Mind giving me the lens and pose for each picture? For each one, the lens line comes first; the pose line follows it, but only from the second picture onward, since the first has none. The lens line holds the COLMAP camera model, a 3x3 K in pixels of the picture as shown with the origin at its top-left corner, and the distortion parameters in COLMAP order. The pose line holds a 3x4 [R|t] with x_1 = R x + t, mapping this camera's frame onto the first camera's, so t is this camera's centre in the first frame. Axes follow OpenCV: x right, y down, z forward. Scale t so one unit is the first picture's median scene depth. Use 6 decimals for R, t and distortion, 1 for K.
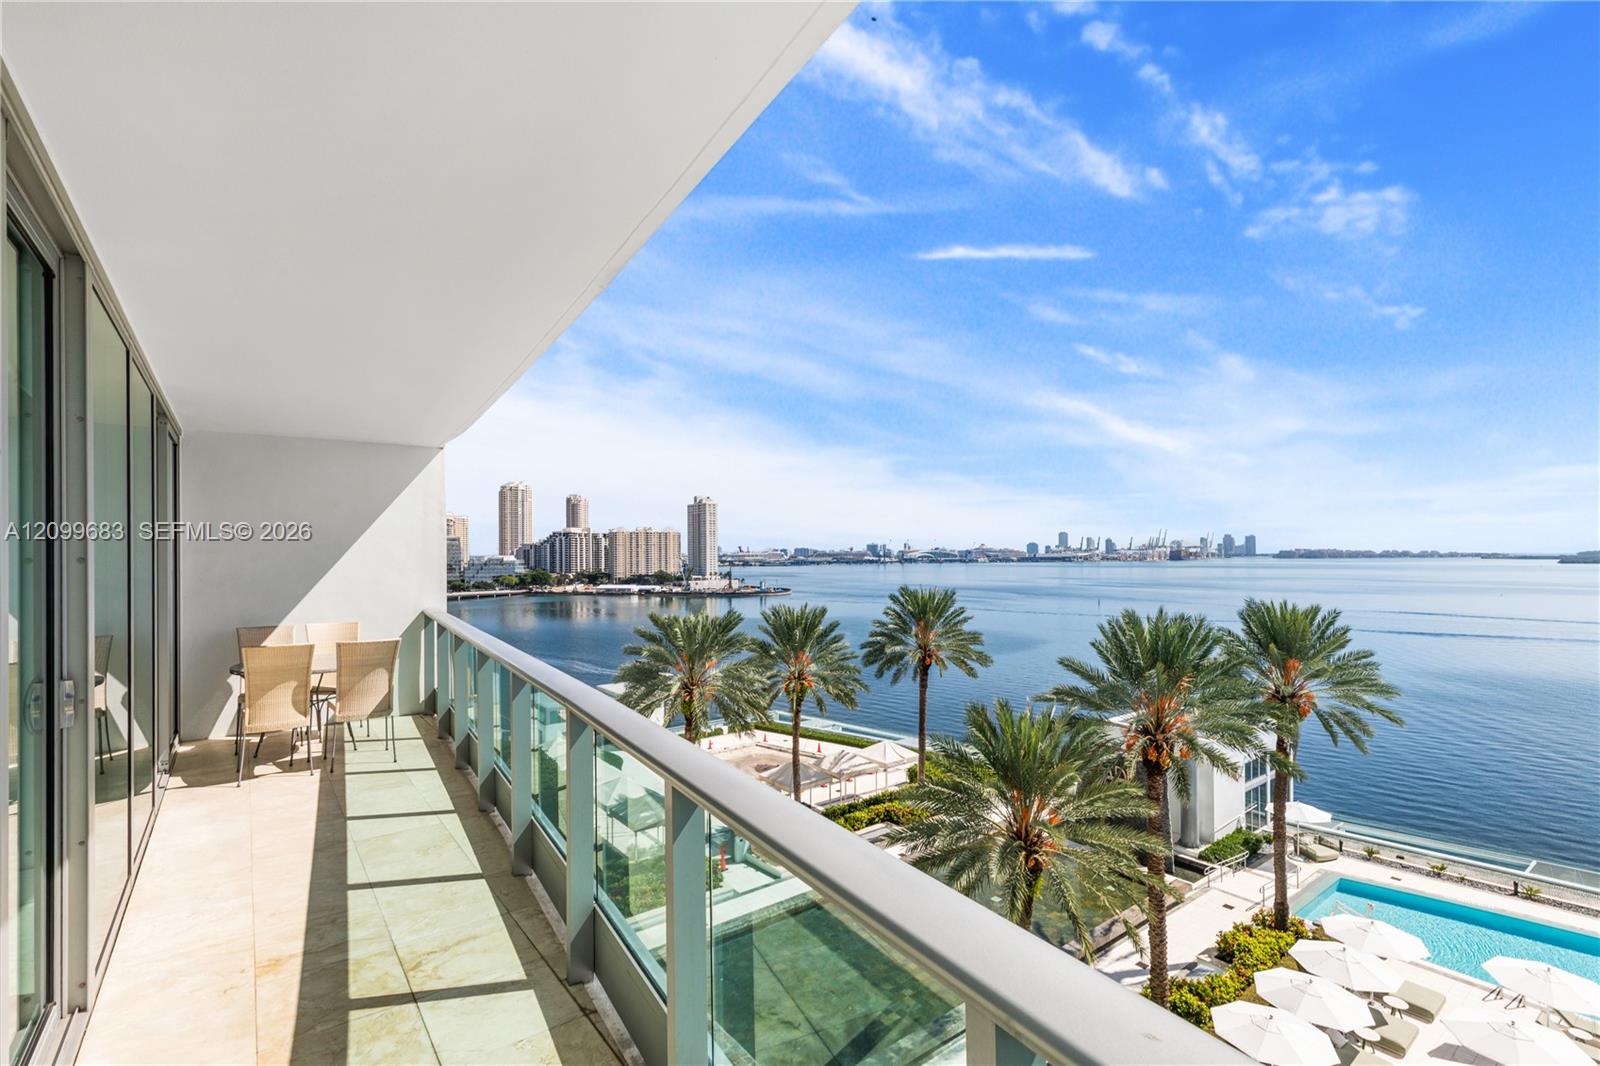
lens RADIAL K [[724.2, 0, 785.5], [0, 724.2, 548.6], [0, 0, 1]] dist [0.003268, -0.000017]
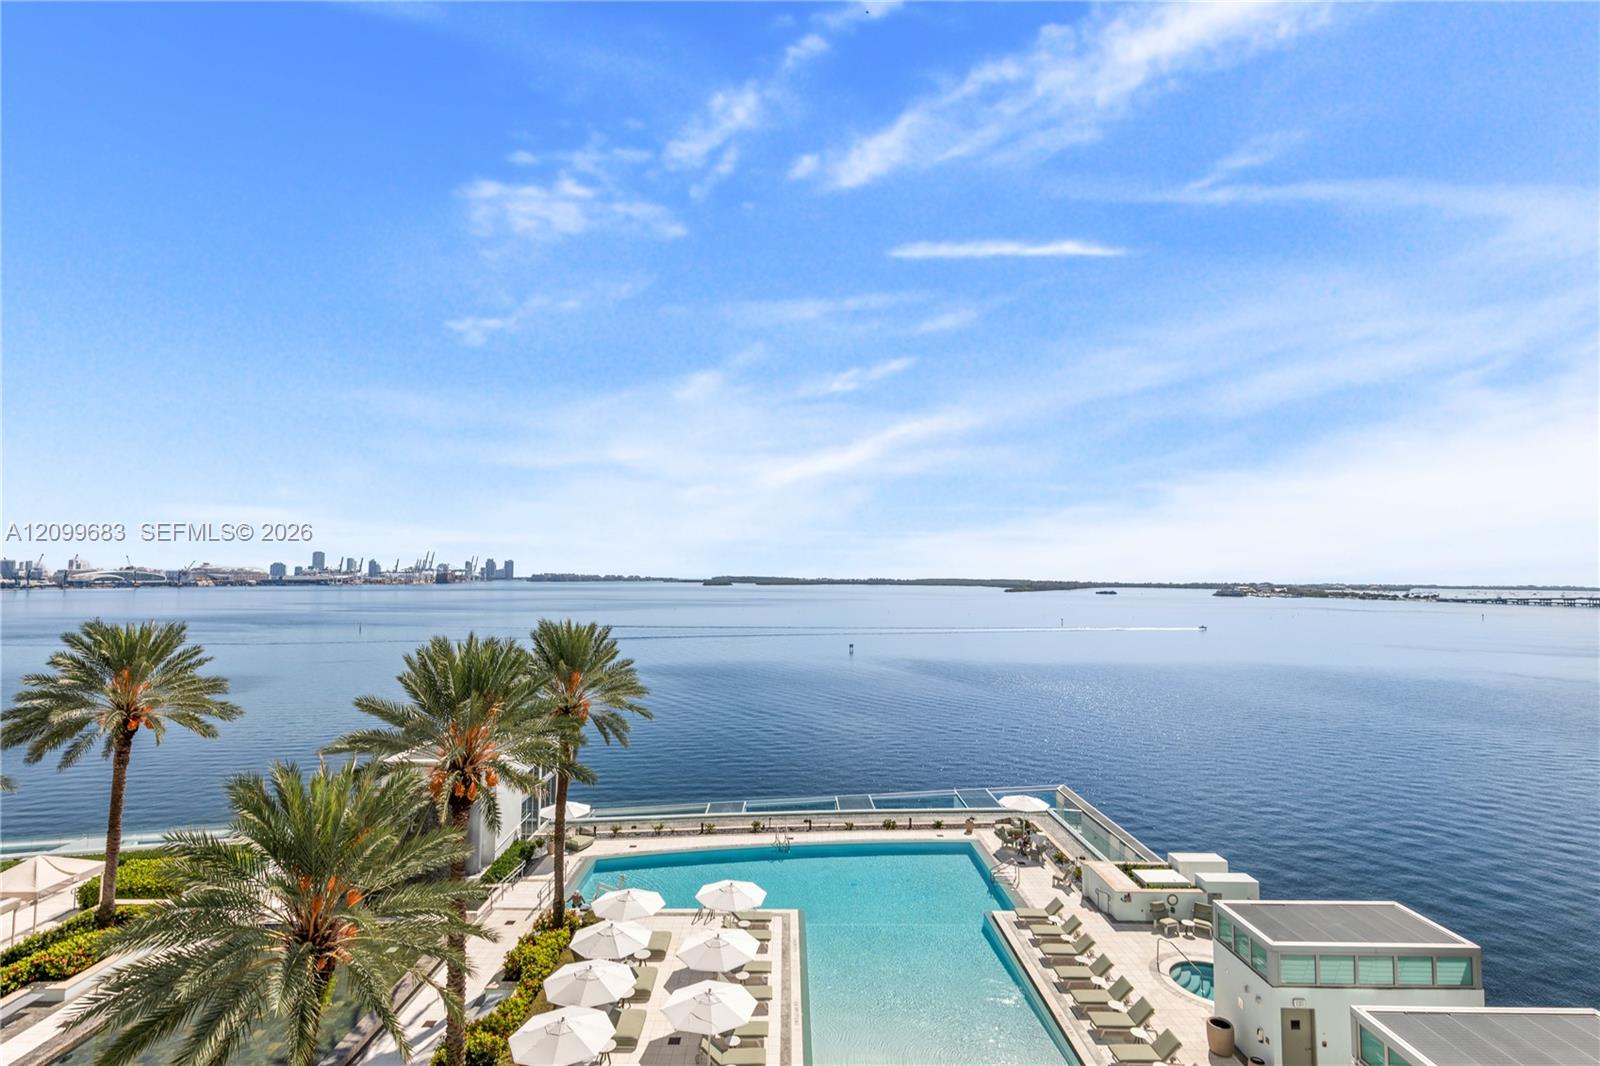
lens RADIAL K [[732.1, 0, 790.7], [0, 732.1, 534.2], [0, 0, 1]] dist [0.003284, -0.000048]
pose [[0.590850, 0.053137, 0.805030, -0.017128], [-0.012122, 0.998301, -0.056997, 0.000442], [-0.806691, 0.023919, 0.590490, 0.053829]]
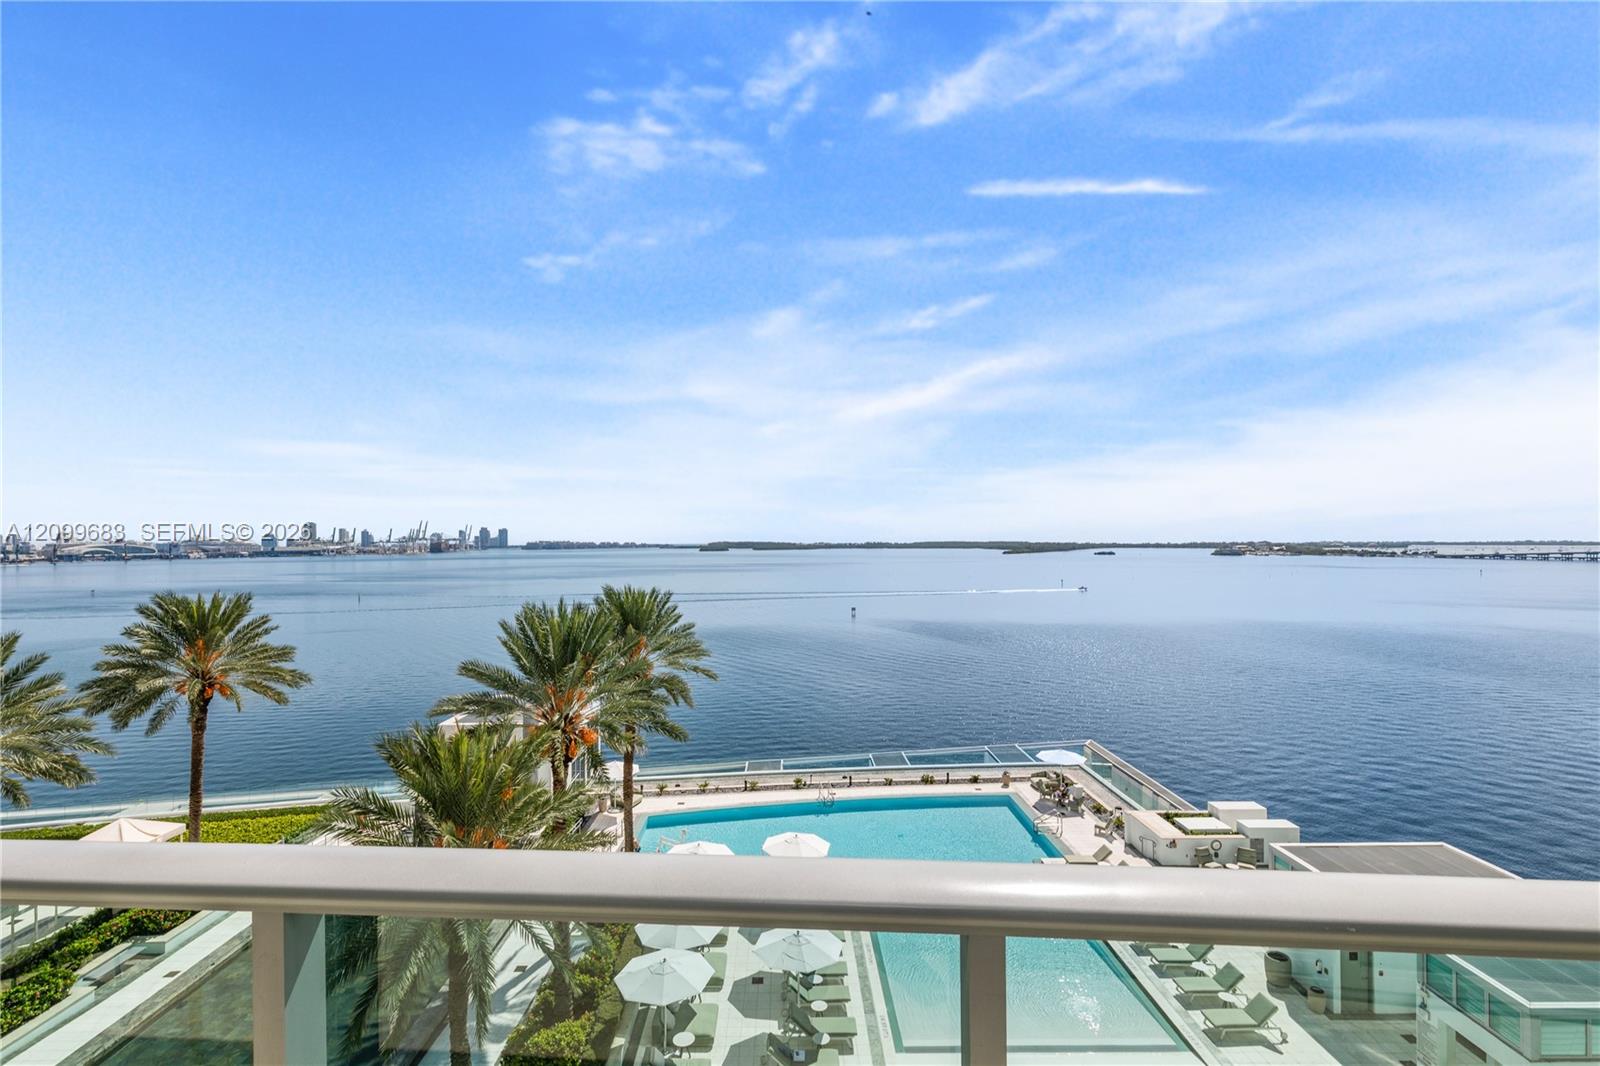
lens RADIAL K [[733.2, 0, 784.3], [0, 733.2, 536.6], [0, 0, 1]] dist [0.004080, -0.000260]
pose [[0.588810, 0.004352, 0.808260, -0.081472], [0.000565, 0.999983, -0.005796, 0.001671], [-0.808272, 0.003870, 0.588797, 0.112222]]
